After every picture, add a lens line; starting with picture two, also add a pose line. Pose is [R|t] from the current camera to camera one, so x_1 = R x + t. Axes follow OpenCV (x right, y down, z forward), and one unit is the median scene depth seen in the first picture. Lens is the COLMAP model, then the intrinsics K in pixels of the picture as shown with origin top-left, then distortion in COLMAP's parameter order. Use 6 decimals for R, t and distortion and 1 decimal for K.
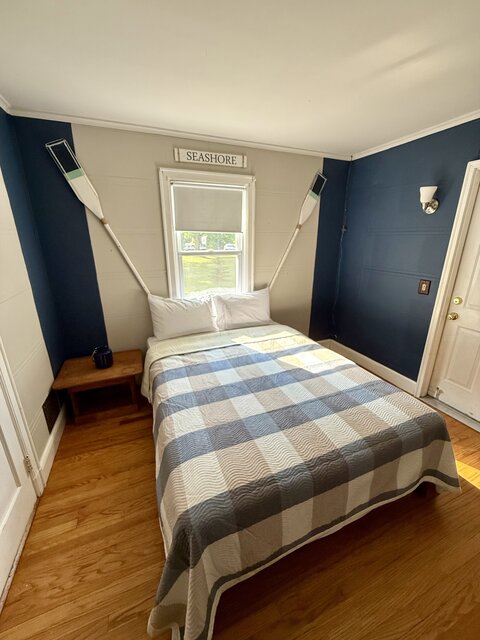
lens RADIAL K [[256.5, 0, 240.0], [0, 256.5, 320.0], [0, 0, 1]] dist [-0.000543, -0.000126]
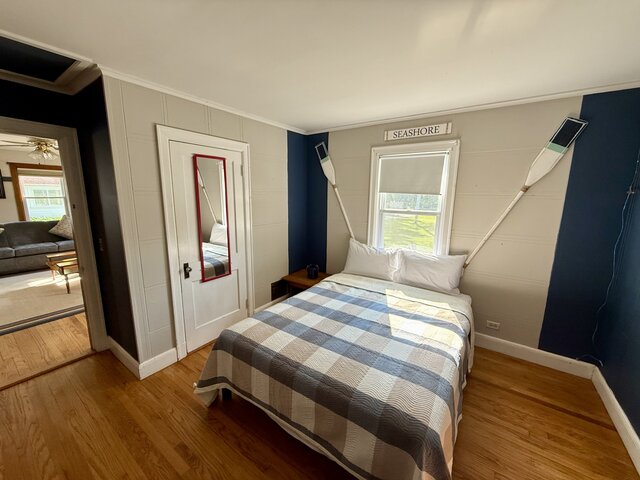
lens RADIAL K [[256.5, 0, 318.6], [0, 256.5, 239.0], [0, 0, 1]] dist [-0.000543, -0.000126]
pose [[0.545389, 0.157165, -0.823316, 0.697609], [-0.272391, 0.962181, 0.003234, -0.056852], [0.792688, 0.222500, 0.567574, 0.112122]]
